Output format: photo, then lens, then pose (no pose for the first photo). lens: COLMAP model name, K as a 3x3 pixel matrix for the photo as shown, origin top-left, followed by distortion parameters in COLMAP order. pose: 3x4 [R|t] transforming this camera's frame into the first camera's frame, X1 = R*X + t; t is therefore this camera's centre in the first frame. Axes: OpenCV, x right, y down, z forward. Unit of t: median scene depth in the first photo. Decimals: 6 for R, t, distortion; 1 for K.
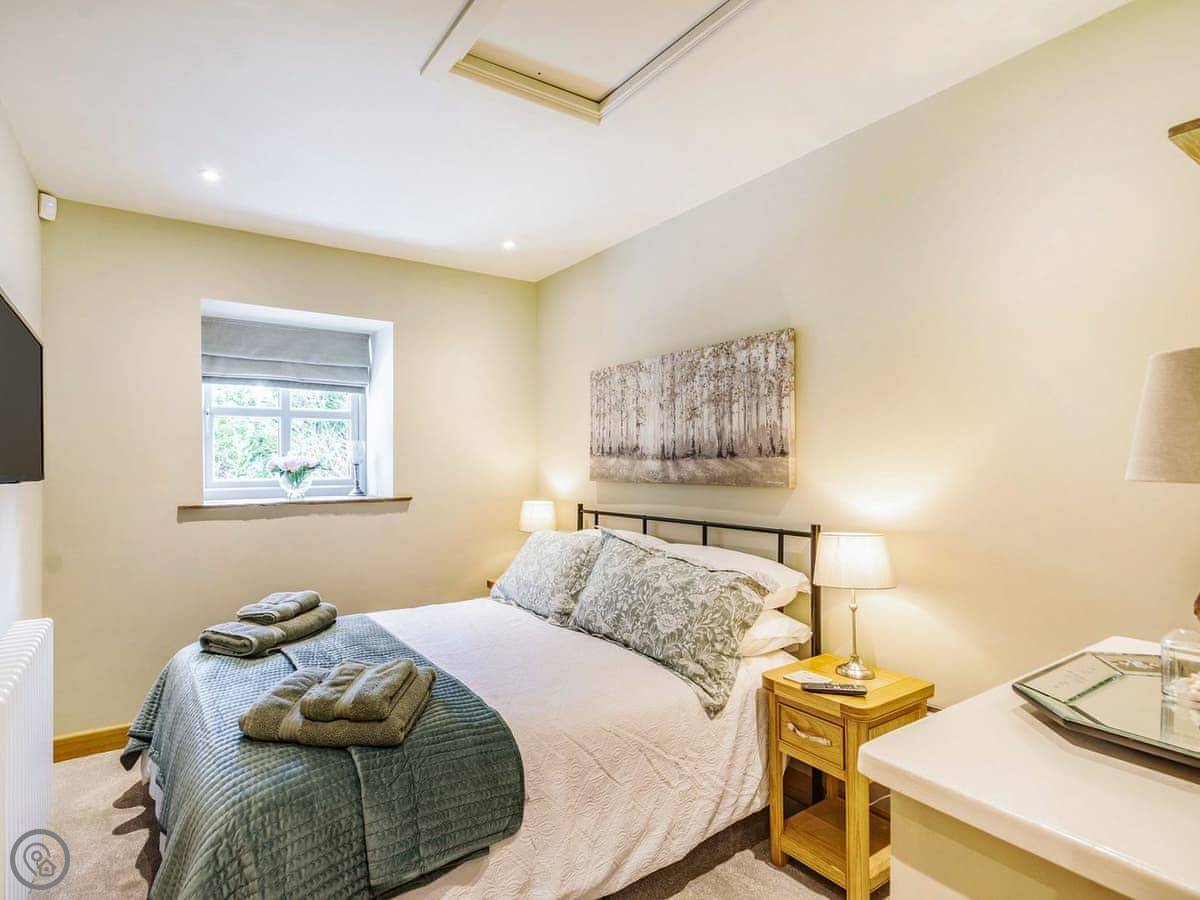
lens RADIAL K [[607.4, 0, 528.1], [0, 607.4, 453.7], [0, 0, 1]] dist [0.005759, 0.000707]
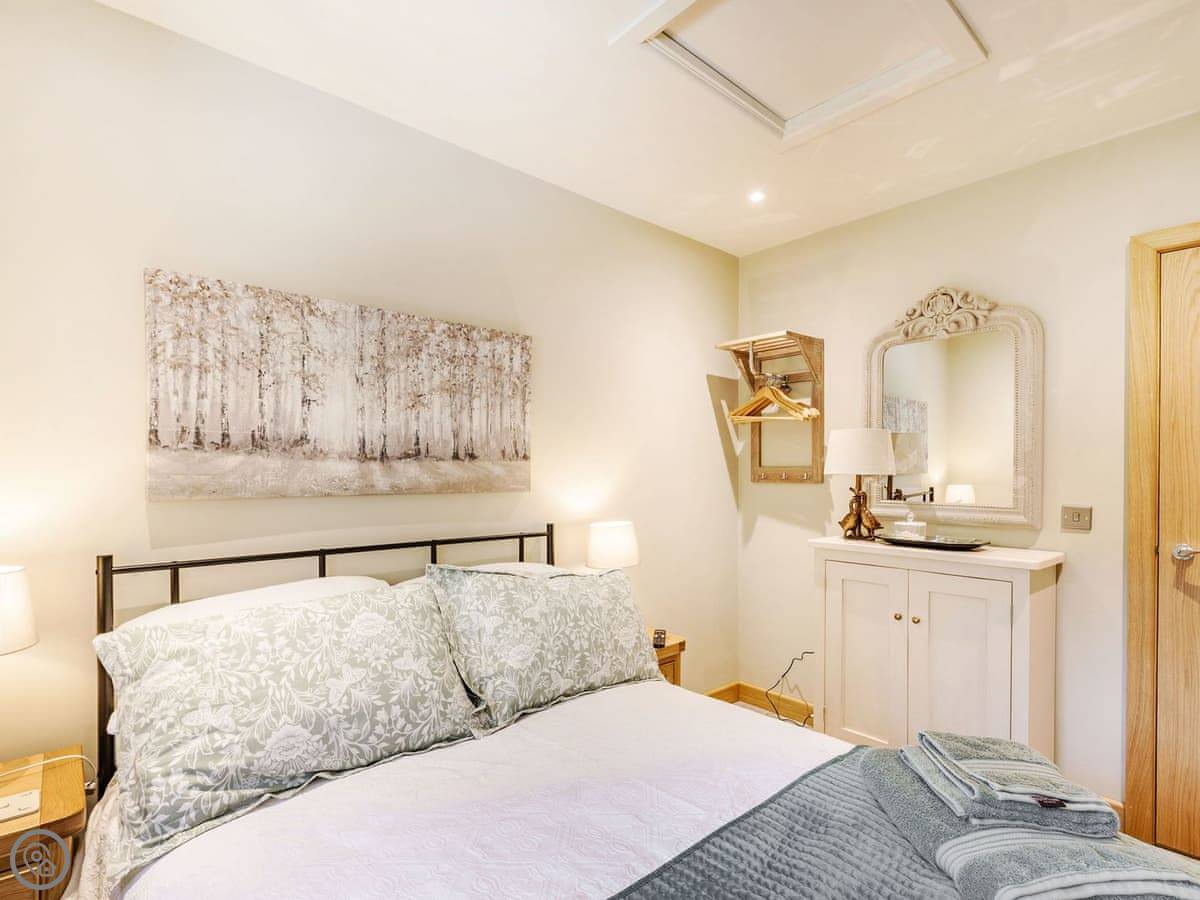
lens RADIAL K [[587.4, 0, 616.7], [0, 587.4, 469.3], [0, 0, 1]] dist [0.014213, -0.000635]
pose [[-0.160613, 0.006419, 0.986997, -0.503023], [-0.016535, 0.999821, -0.009193, 0.022330], [-0.986879, -0.017797, -0.160478, 0.886210]]
